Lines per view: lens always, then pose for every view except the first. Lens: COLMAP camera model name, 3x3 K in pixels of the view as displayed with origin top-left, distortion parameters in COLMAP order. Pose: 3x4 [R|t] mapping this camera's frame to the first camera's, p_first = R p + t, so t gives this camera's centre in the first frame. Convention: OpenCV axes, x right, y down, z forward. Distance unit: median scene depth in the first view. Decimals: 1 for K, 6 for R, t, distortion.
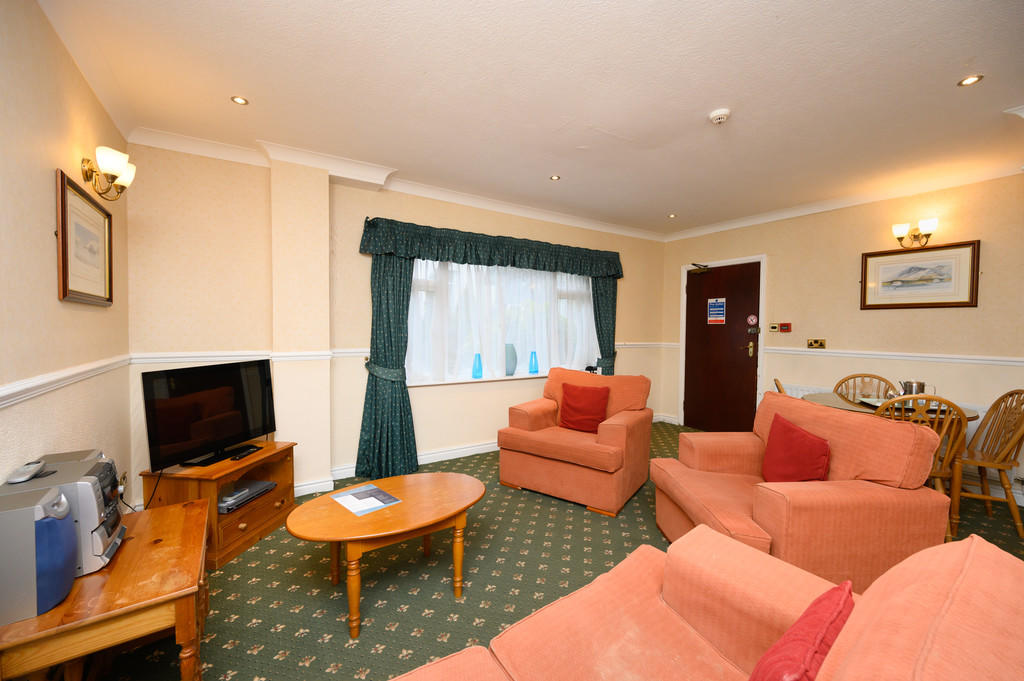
lens RADIAL K [[403.2, 0, 513.6], [0, 403.2, 338.8], [0, 0, 1]] dist [-0.002378, 0.000345]
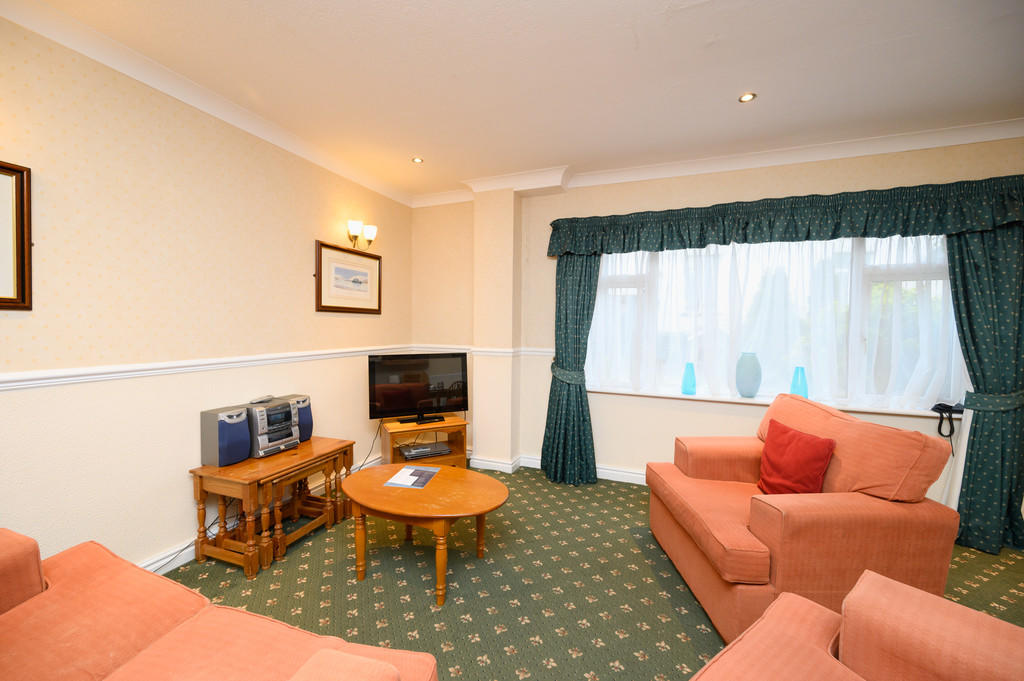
lens RADIAL K [[403.2, 0, 513.6], [0, 403.2, 338.8], [0, 0, 1]] dist [-0.002378, 0.000345]
pose [[0.574062, 0.026731, -0.818375, 0.421445], [-0.030055, 0.999481, 0.011565, -0.010091], [0.818260, 0.017957, 0.574568, 0.326871]]
